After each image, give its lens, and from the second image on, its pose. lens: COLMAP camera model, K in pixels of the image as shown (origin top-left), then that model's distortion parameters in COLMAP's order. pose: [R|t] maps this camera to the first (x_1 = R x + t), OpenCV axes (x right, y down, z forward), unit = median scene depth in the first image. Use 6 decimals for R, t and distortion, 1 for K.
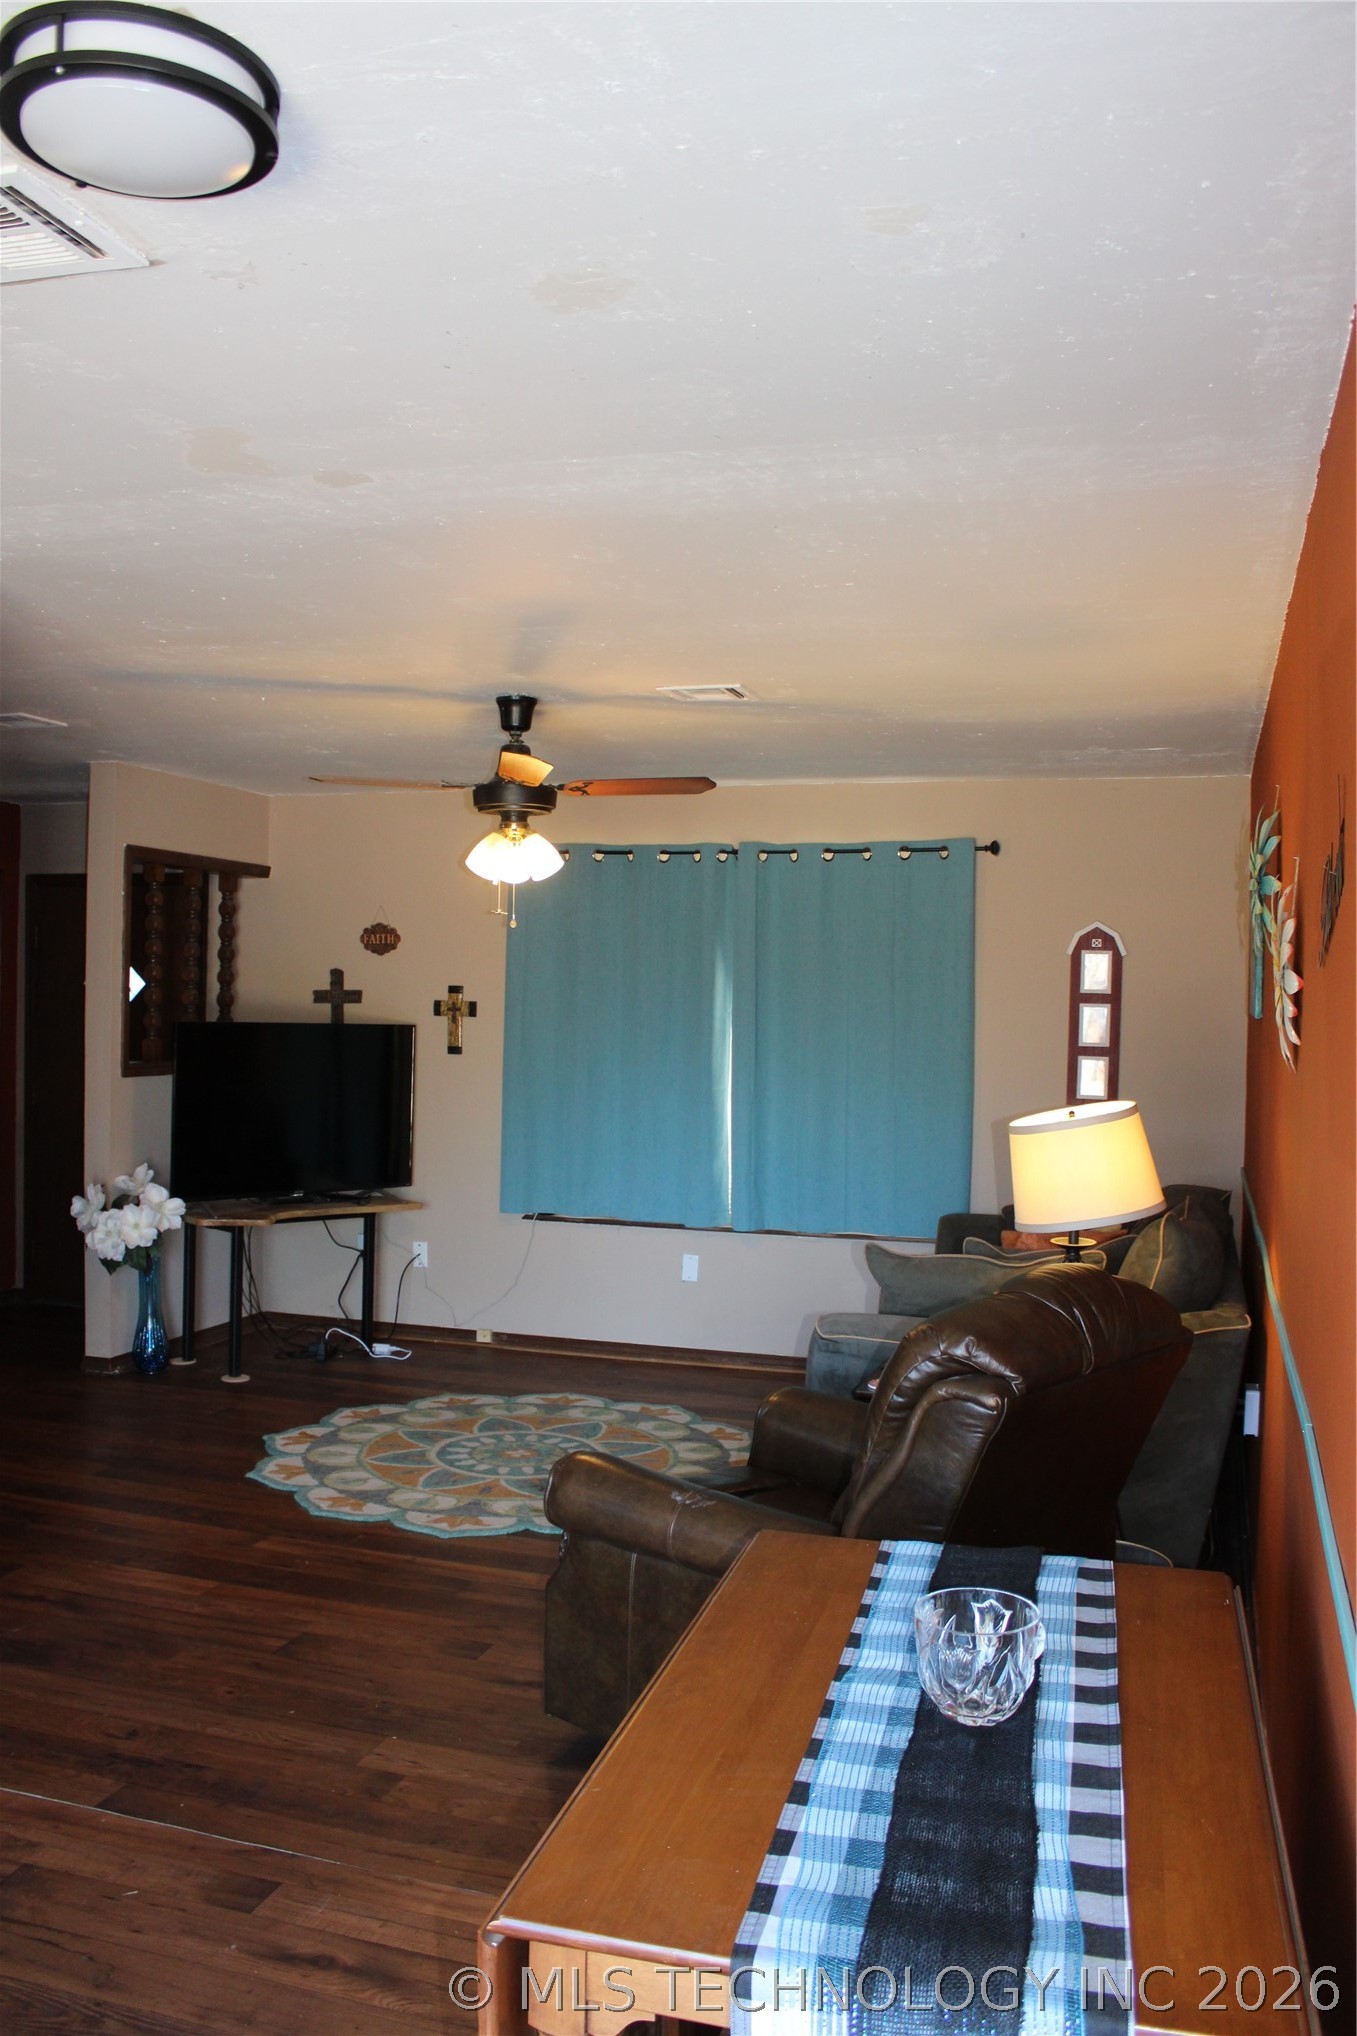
lens RADIAL K [[1715.2, 0, 678.5], [0, 1715.2, 1018.0], [0, 0, 1]] dist [-0.169760, 0.149550]
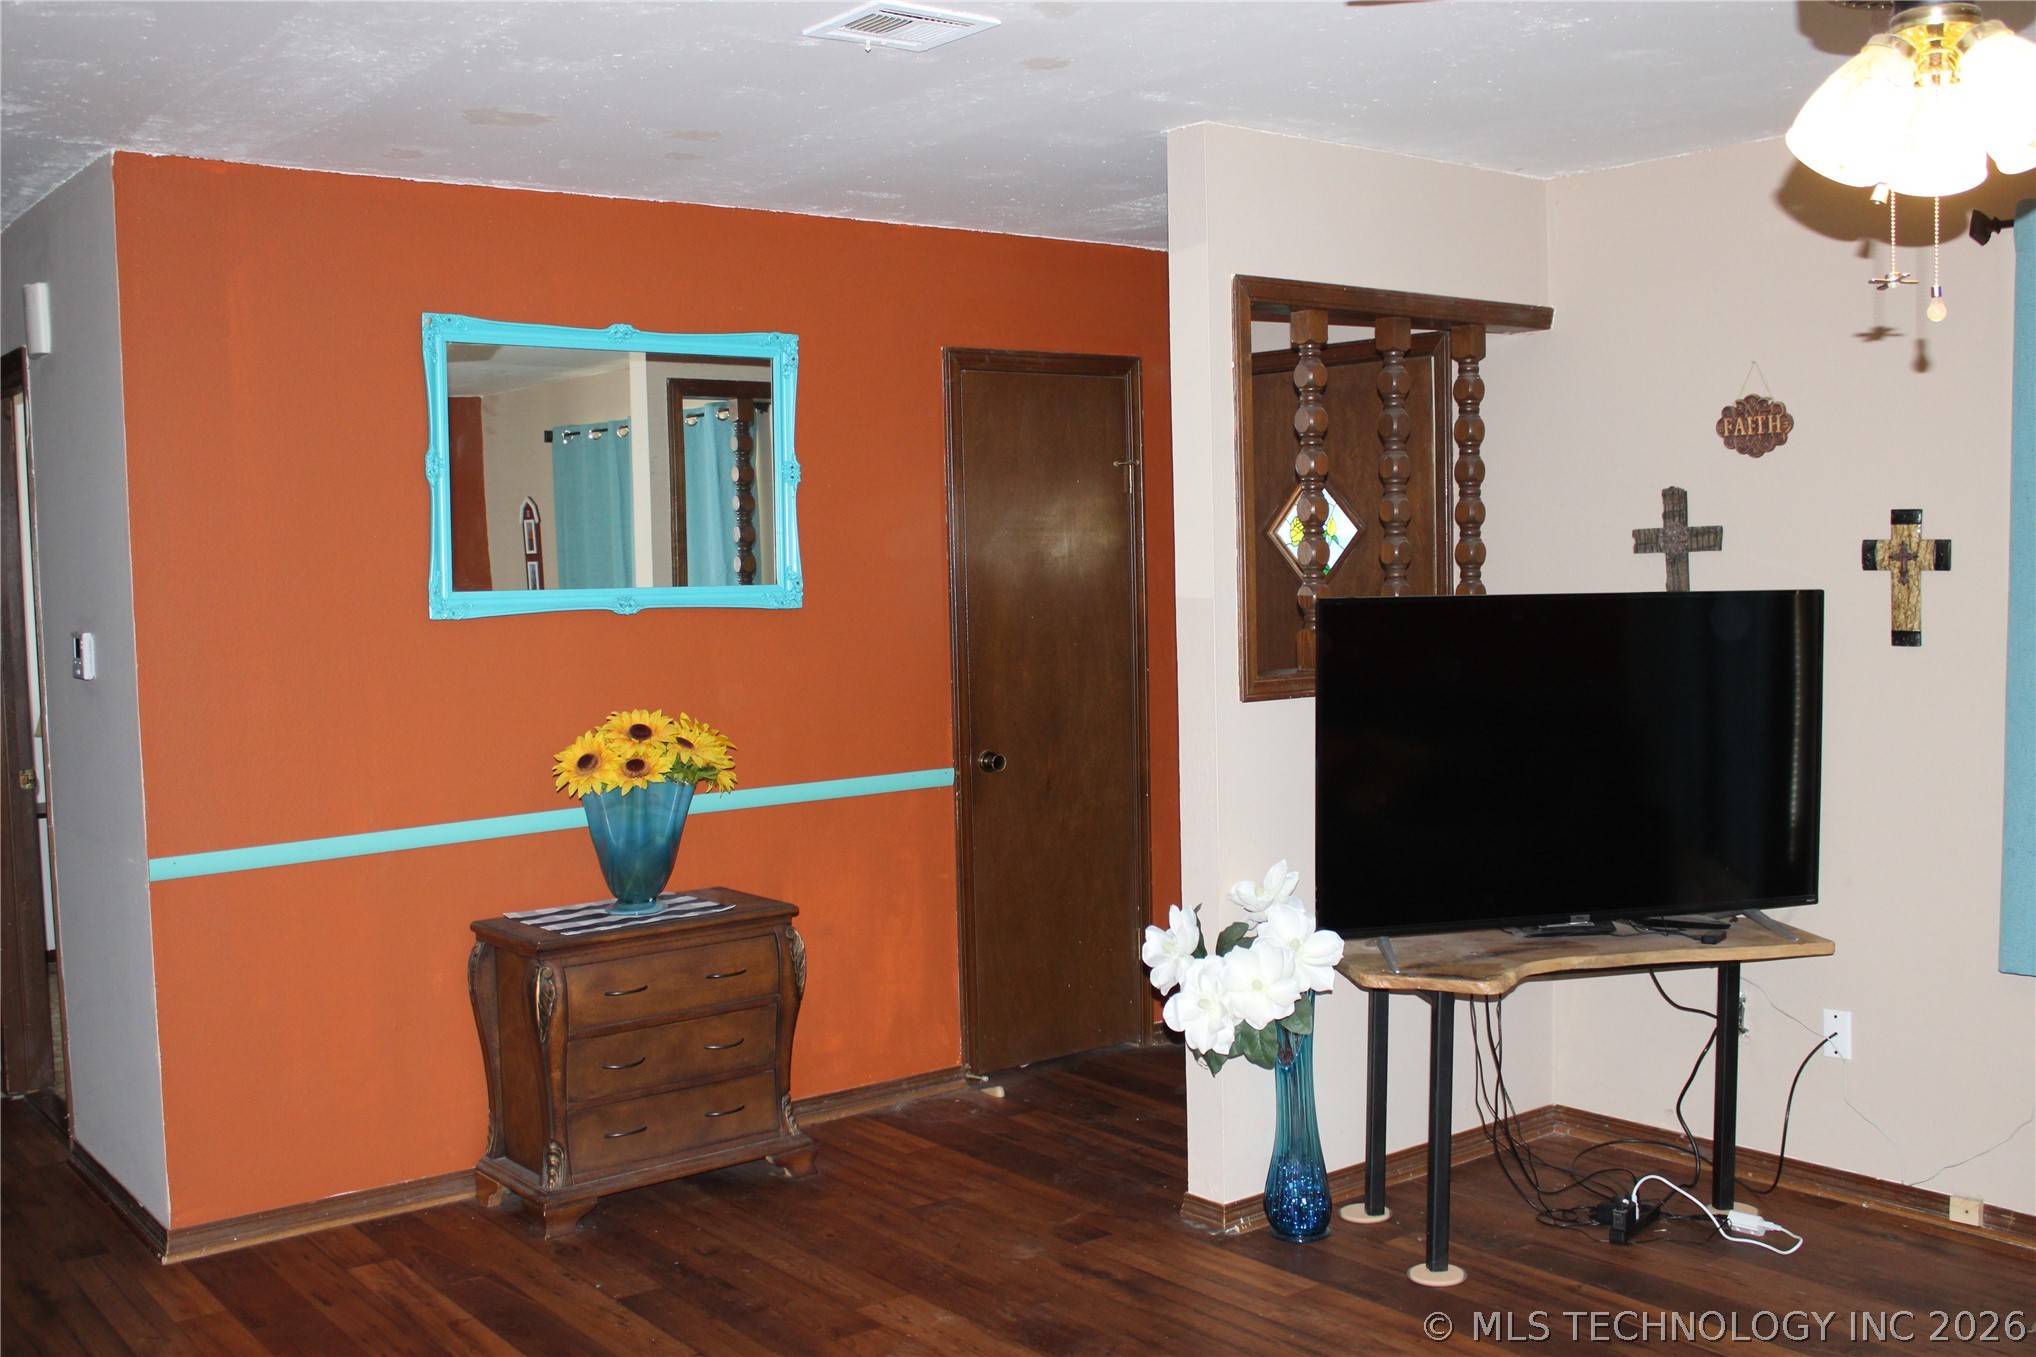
lens RADIAL K [[1983.8, 0, 1018.1], [0, 1983.8, 700.1], [0, 0, 1]] dist [-0.149771, 0.172876]
pose [[0.817403, 0.003892, -0.576054, -0.016836], [0.034104, 0.997896, 0.055135, -0.003313], [0.575056, -0.064713, 0.815550, 0.388854]]
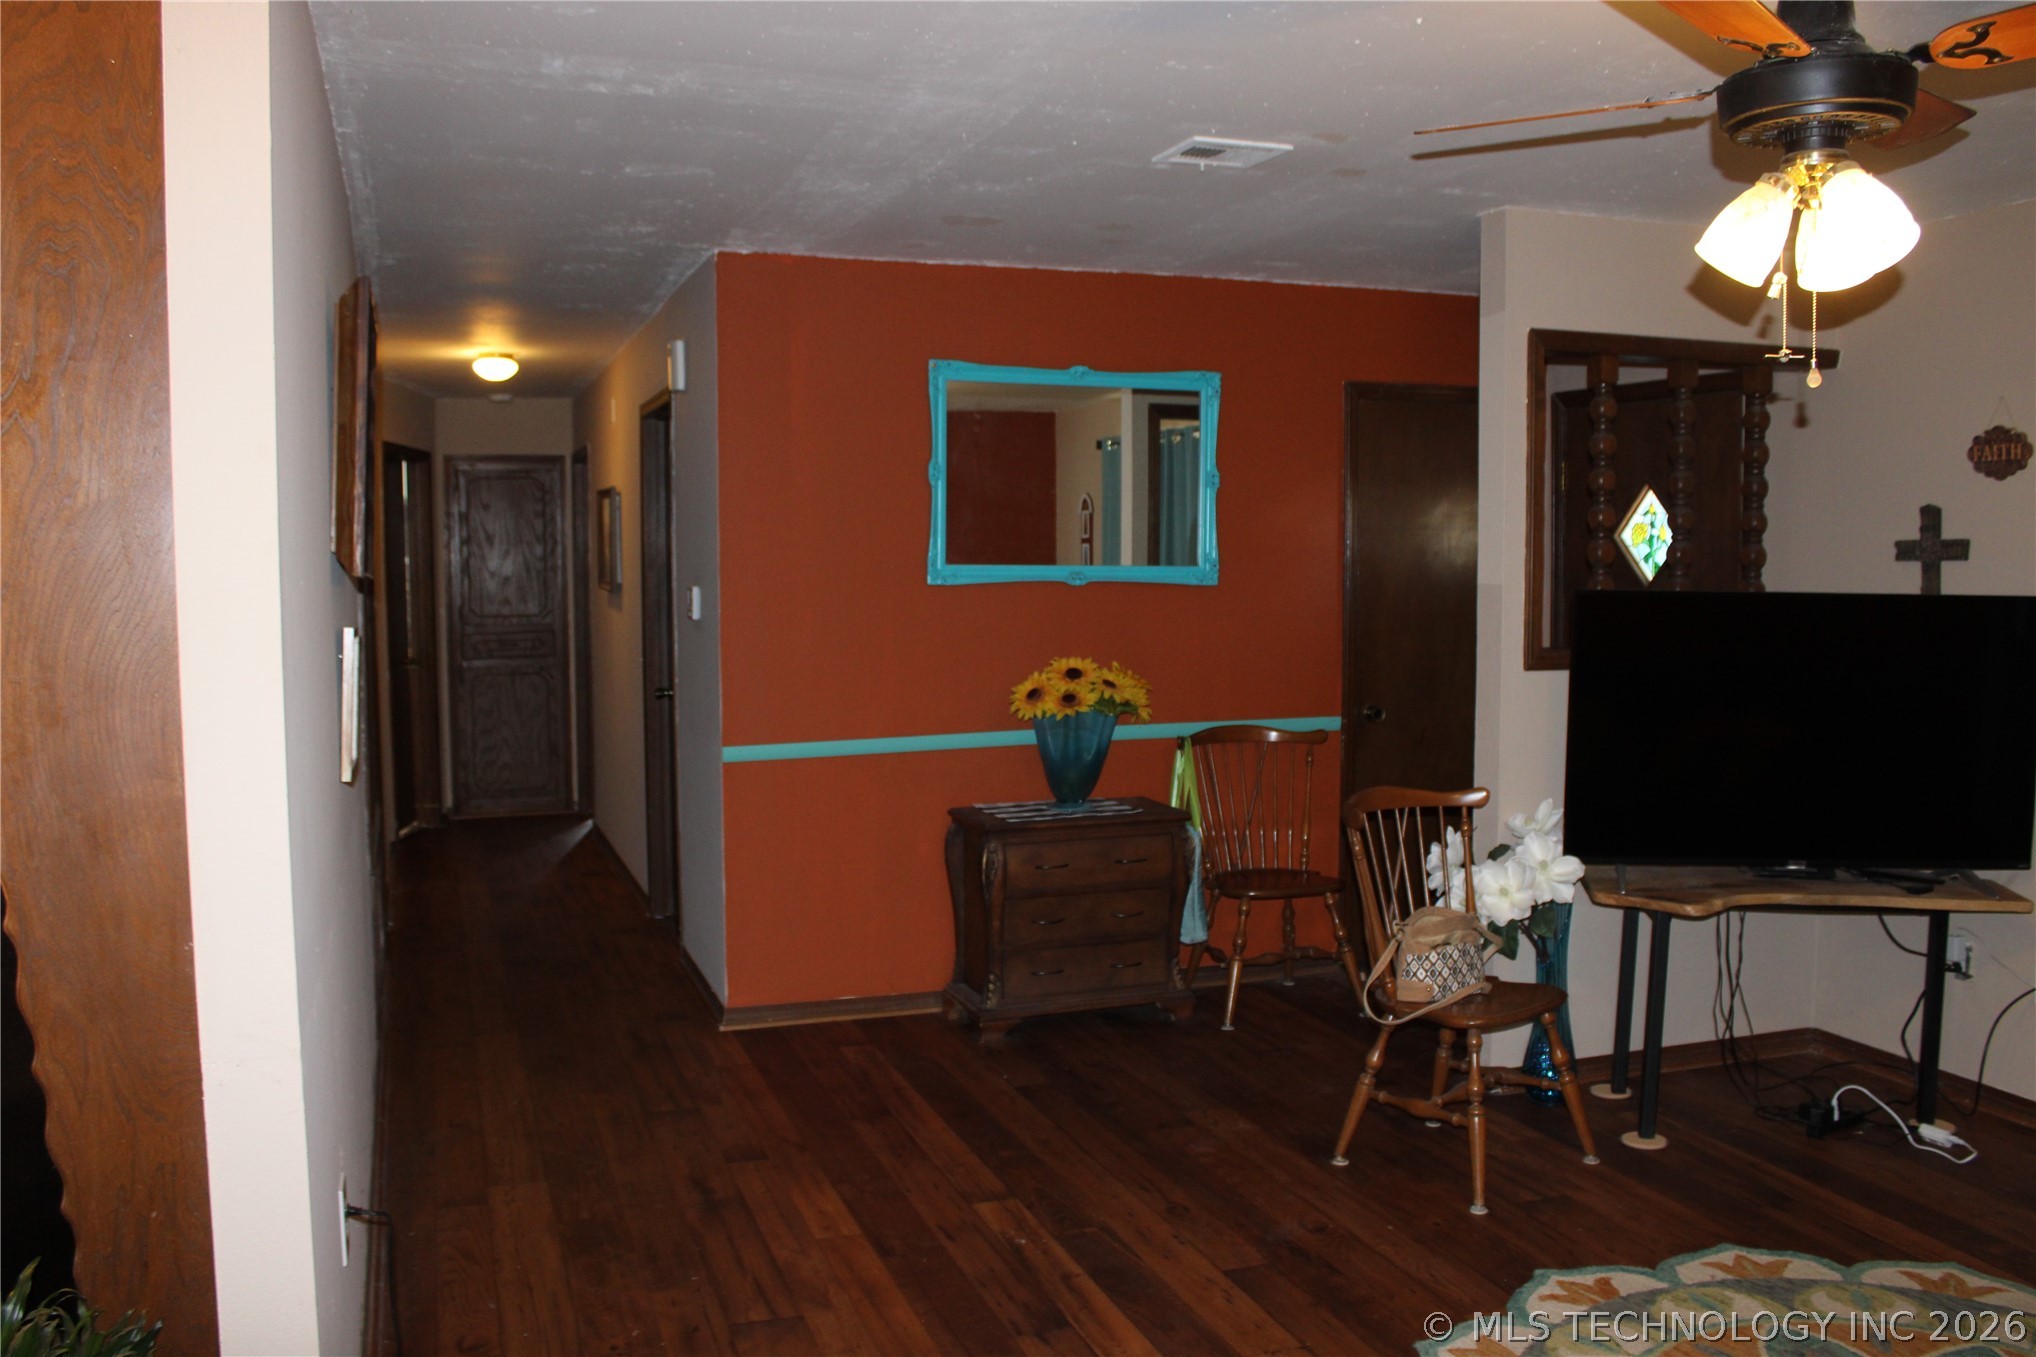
lens RADIAL K [[1715.2, 0, 1014.2], [0, 1715.2, 696.5], [0, 0, 1]] dist [-0.169760, 0.149550]
pose [[0.586270, 0.049267, -0.808616, 0.094255], [0.006293, 0.997842, 0.065359, -0.000771], [0.810091, -0.043406, 0.584695, 0.385377]]
